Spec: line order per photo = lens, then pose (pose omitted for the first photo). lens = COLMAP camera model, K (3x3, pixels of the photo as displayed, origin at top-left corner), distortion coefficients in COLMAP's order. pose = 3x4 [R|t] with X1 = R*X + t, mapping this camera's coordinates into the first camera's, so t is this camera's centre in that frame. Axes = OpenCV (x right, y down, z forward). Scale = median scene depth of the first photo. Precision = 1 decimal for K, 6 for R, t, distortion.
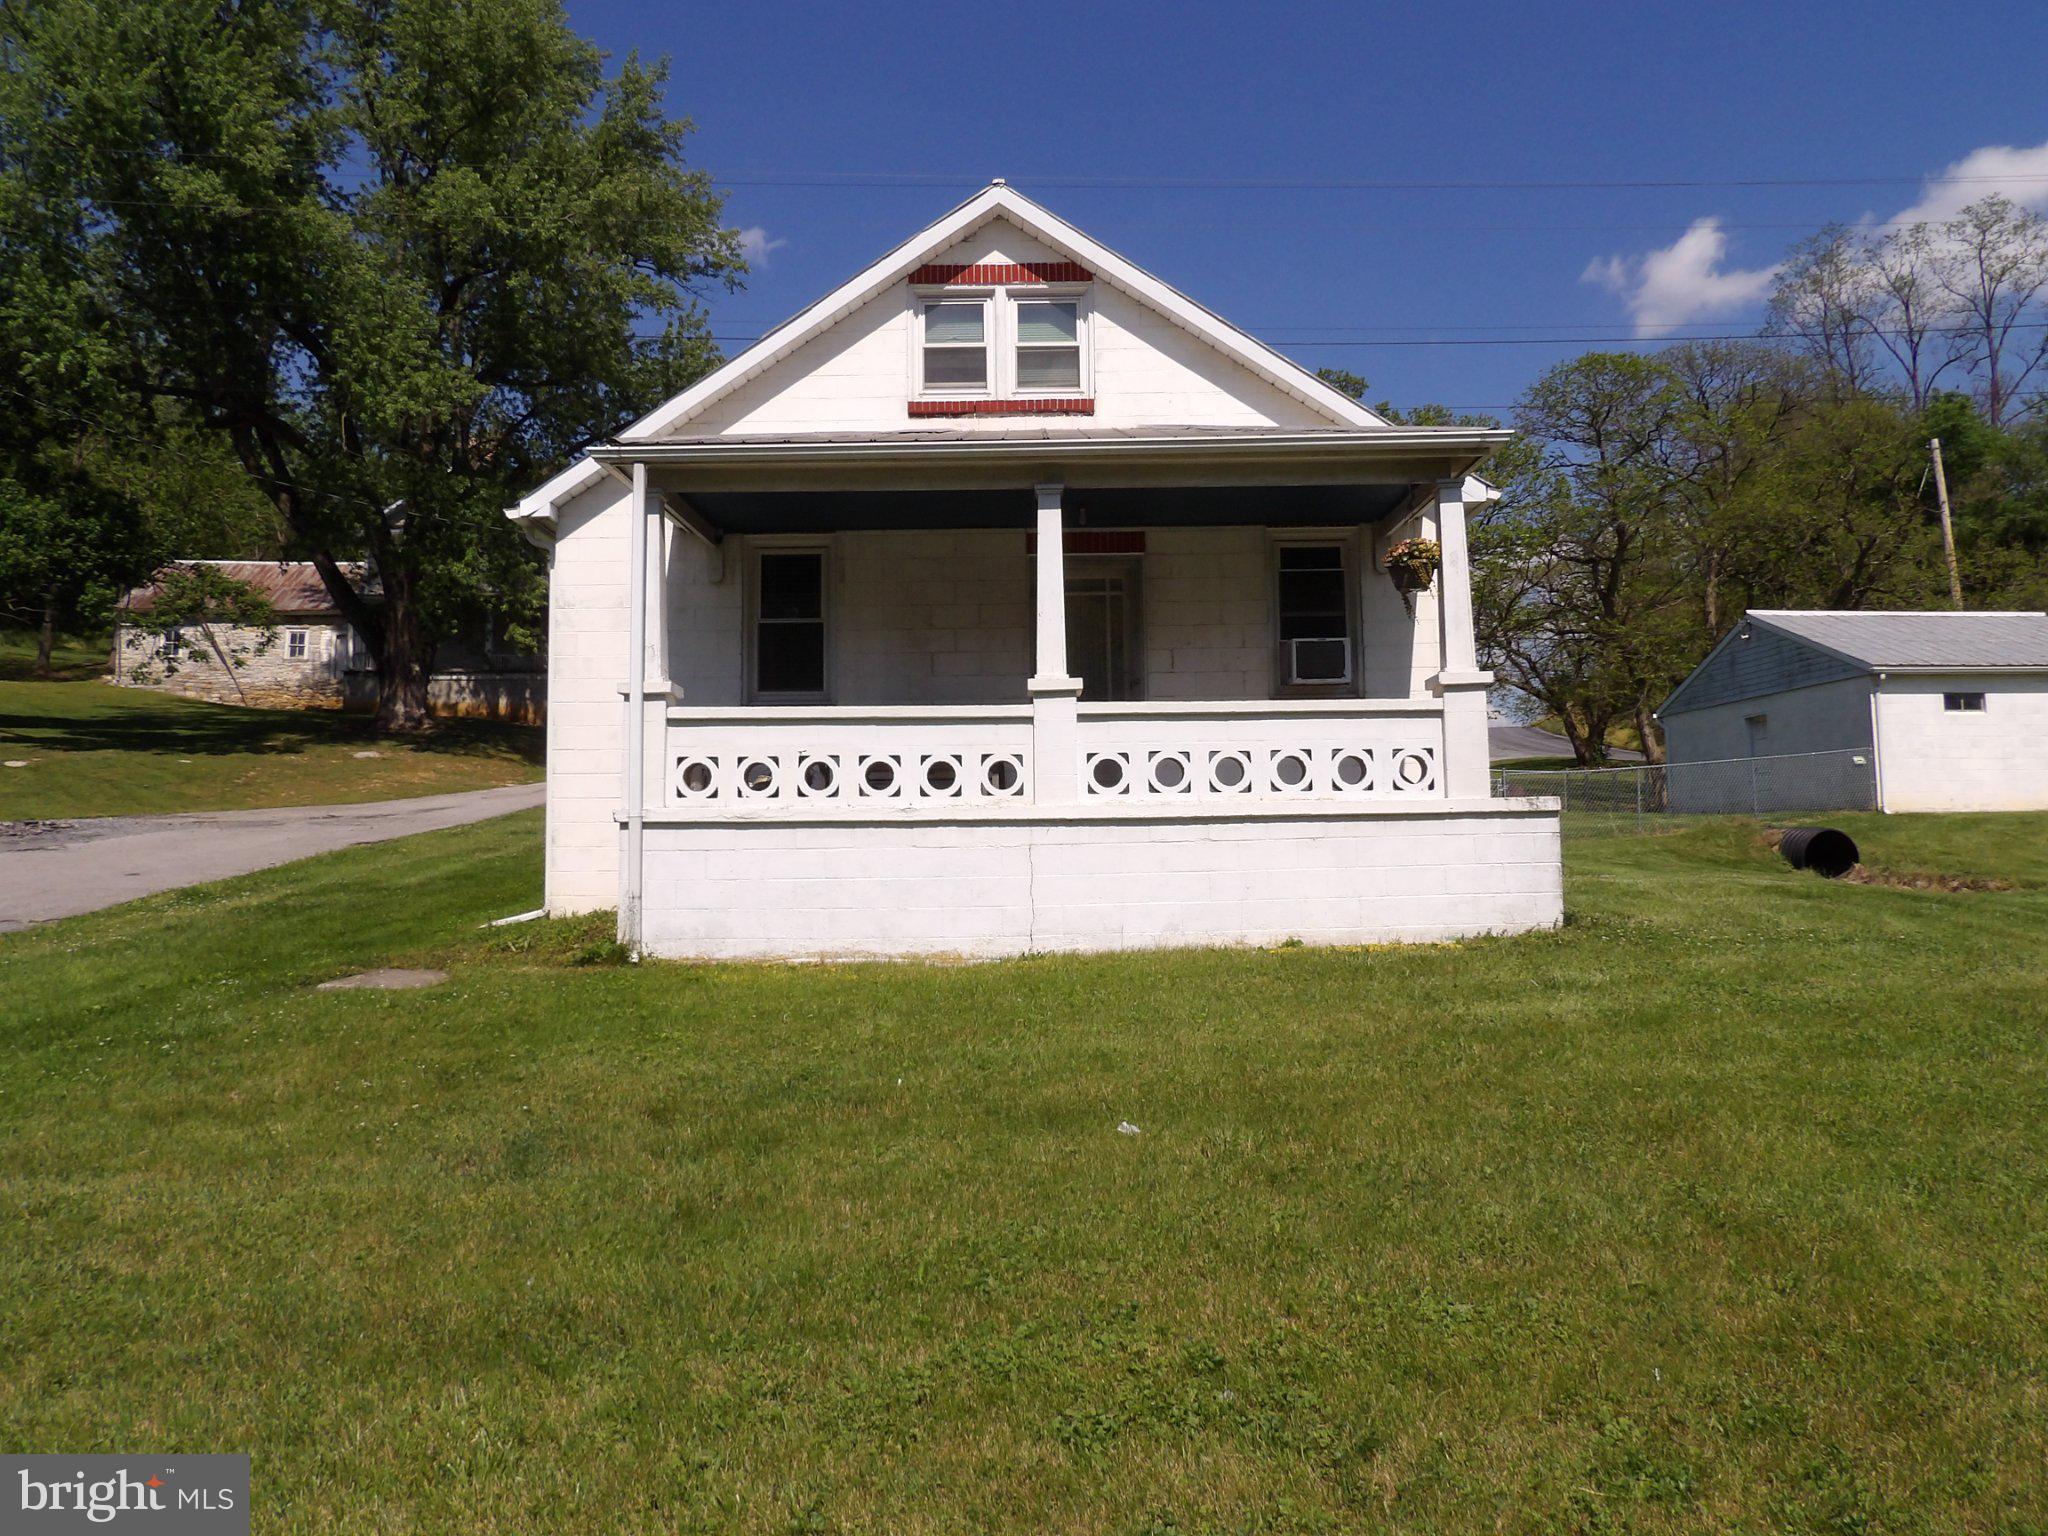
lens RADIAL K [[1430.1, 0, 1025.3], [0, 1430.1, 770.2], [0, 0, 1]] dist [-0.004419, 0.001630]
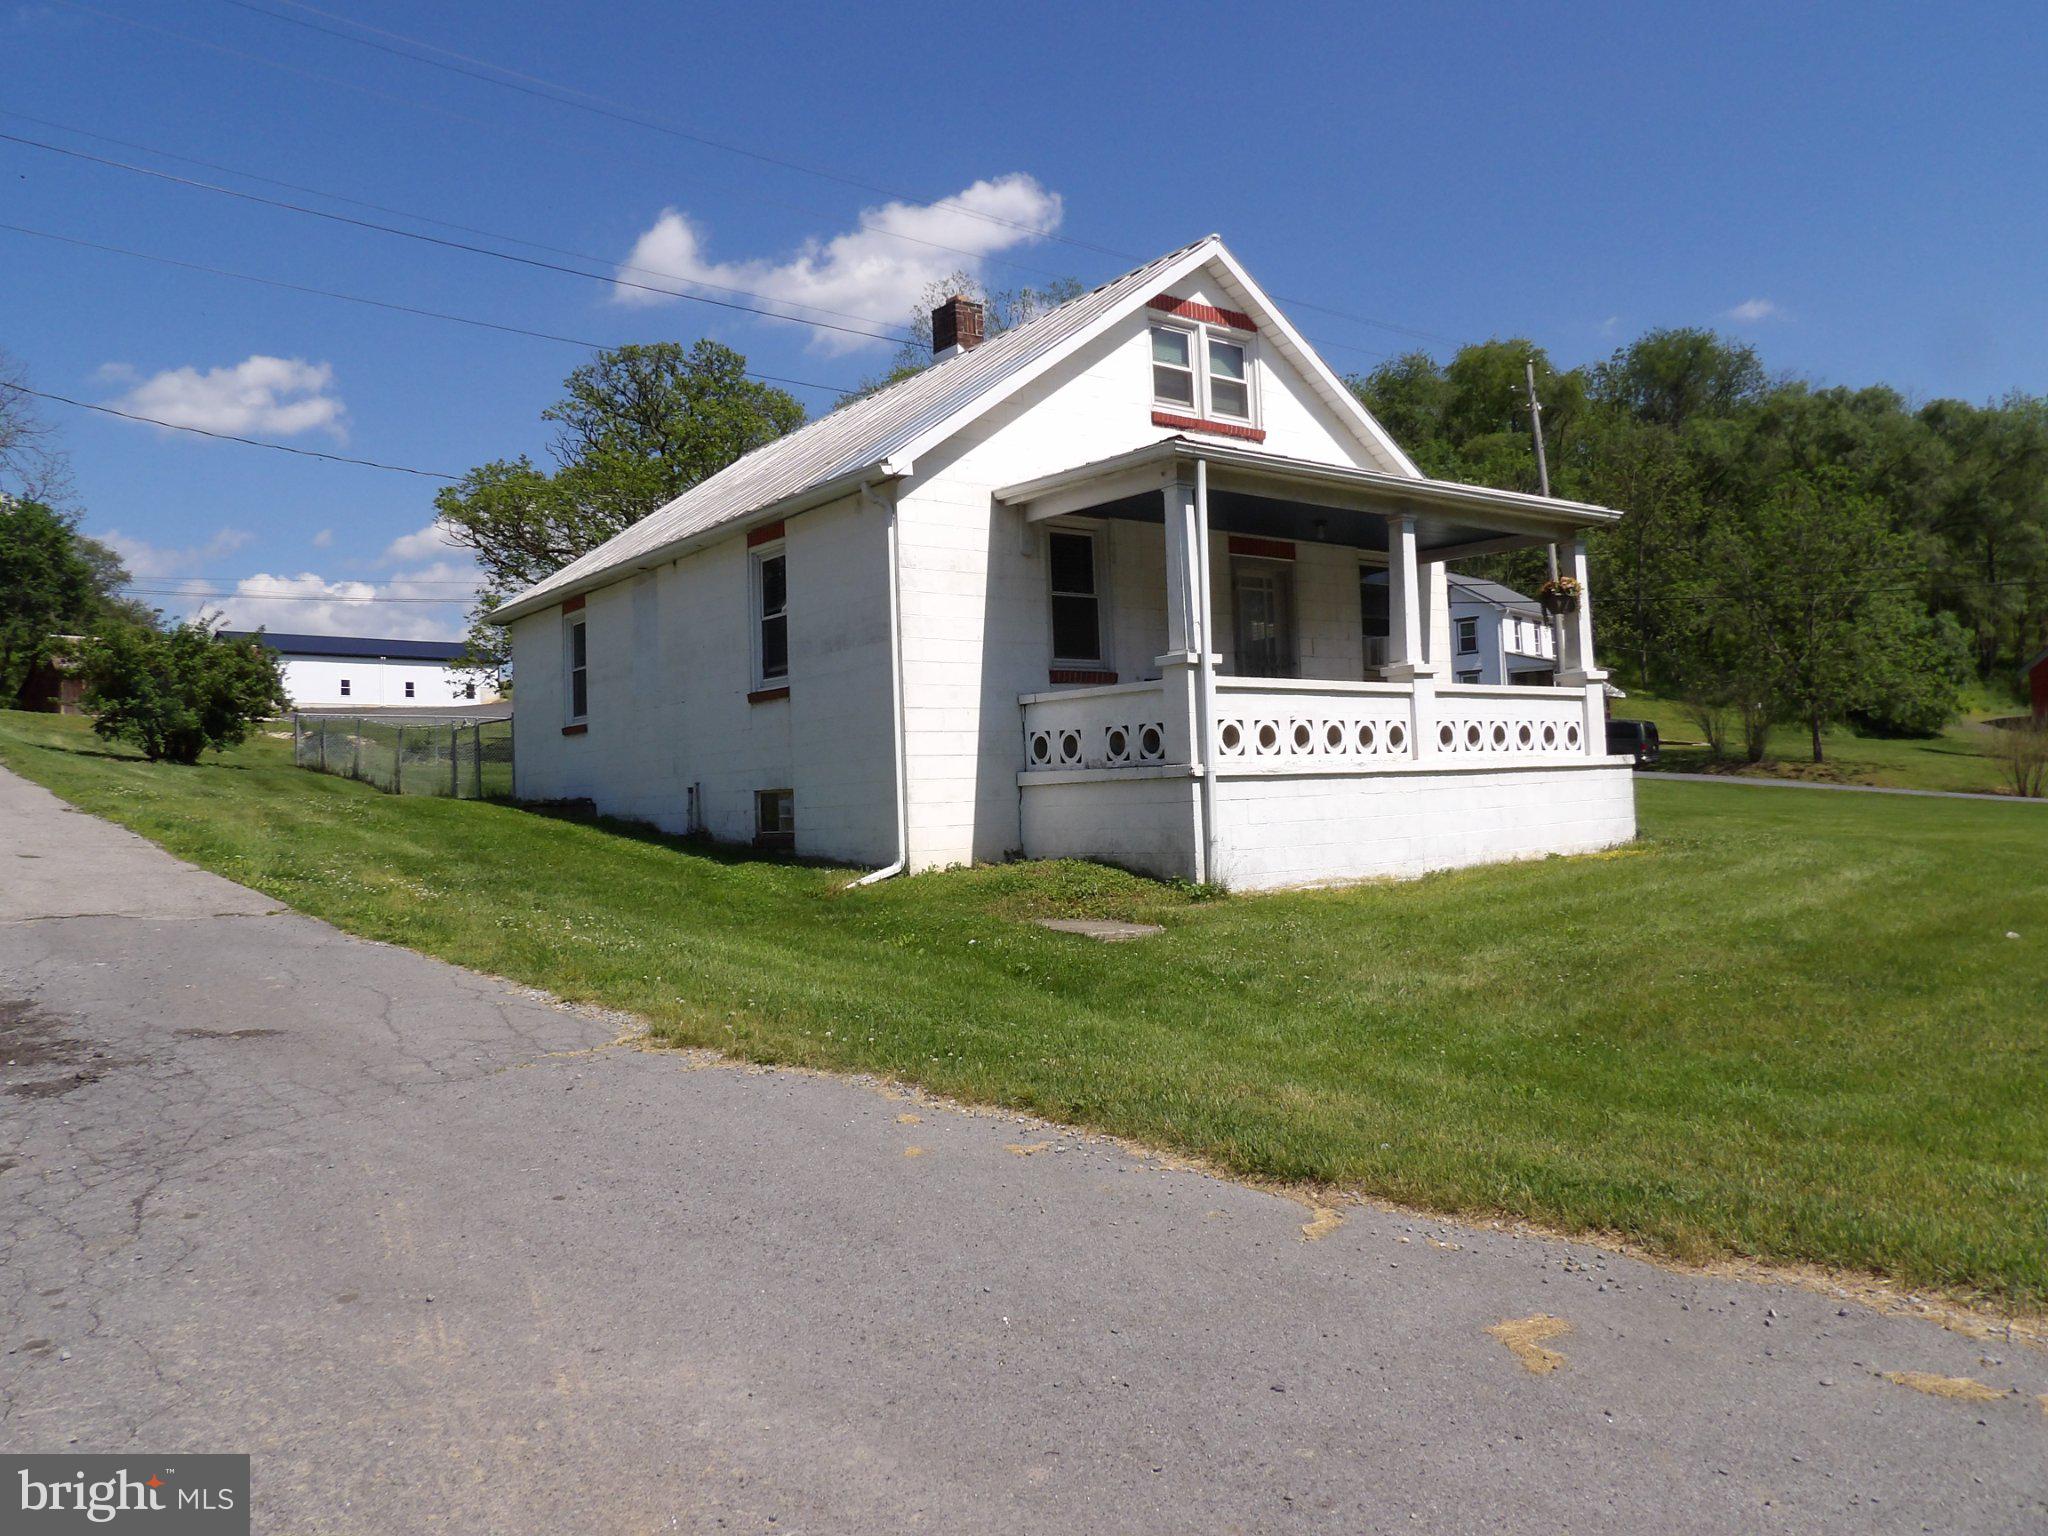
lens RADIAL K [[1430.1, 0, 1028.2], [0, 1430.1, 770.0], [0, 0, 1]] dist [-0.004419, 0.001630]
pose [[0.796875, -0.004553, 0.604127, -0.859654], [-0.010321, 0.999723, 0.021149, 0.007469], [-0.604056, -0.023088, 0.796607, 0.137888]]
